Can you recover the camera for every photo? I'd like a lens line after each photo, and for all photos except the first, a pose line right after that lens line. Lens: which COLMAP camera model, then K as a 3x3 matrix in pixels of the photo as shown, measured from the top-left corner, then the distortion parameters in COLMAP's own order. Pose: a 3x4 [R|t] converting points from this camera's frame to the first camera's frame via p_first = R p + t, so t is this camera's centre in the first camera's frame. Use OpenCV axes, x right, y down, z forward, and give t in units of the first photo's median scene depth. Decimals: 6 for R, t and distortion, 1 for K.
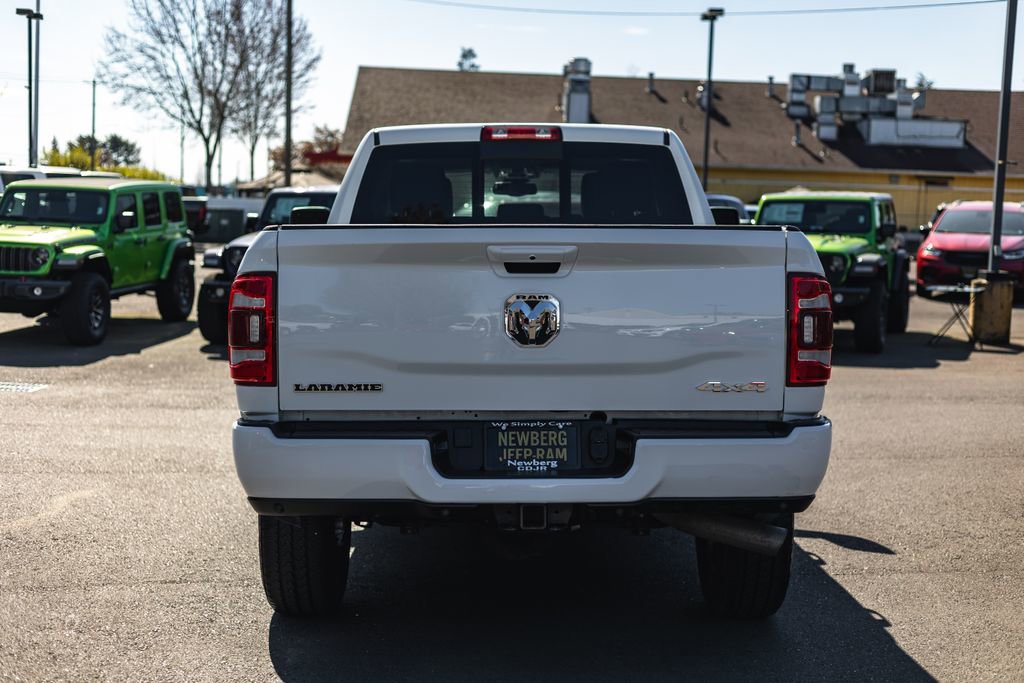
lens RADIAL K [[1466.3, 0, 512.0], [0, 1466.3, 341.5], [0, 0, 1]] dist [0.003515, 0.023214]
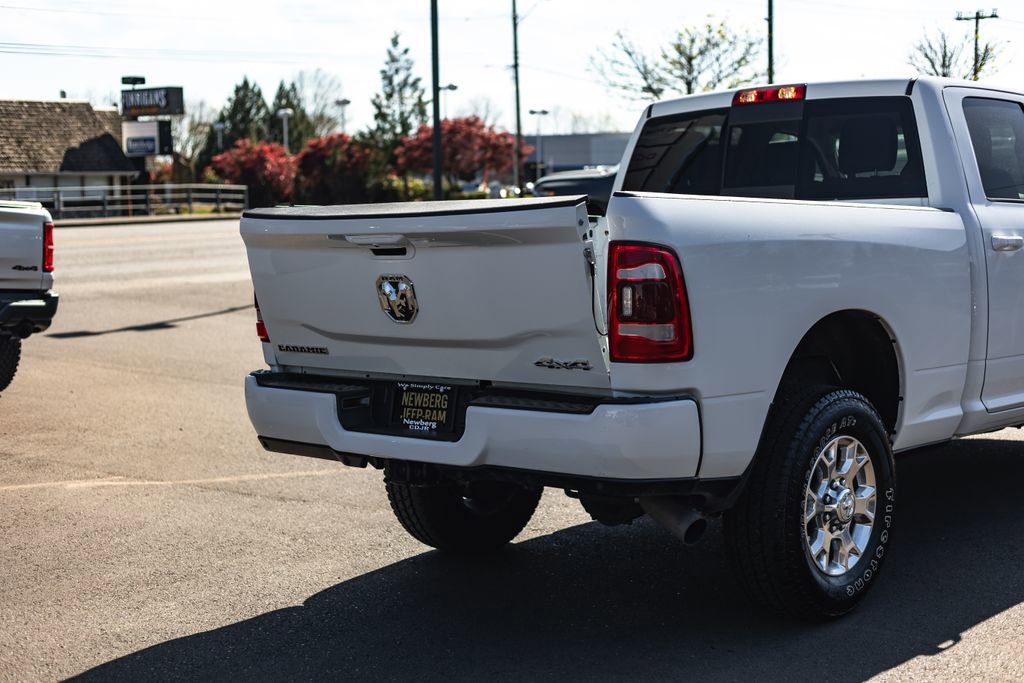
lens RADIAL K [[1466.3, 0, 512.0], [0, 1466.3, 341.5], [0, 0, 1]] dist [0.003515, 0.023214]
pose [[0.733358, 0.034056, -0.678989, 0.766538], [-0.018617, 0.999376, 0.030018, -0.009318], [0.679588, -0.009373, 0.733534, 0.256484]]
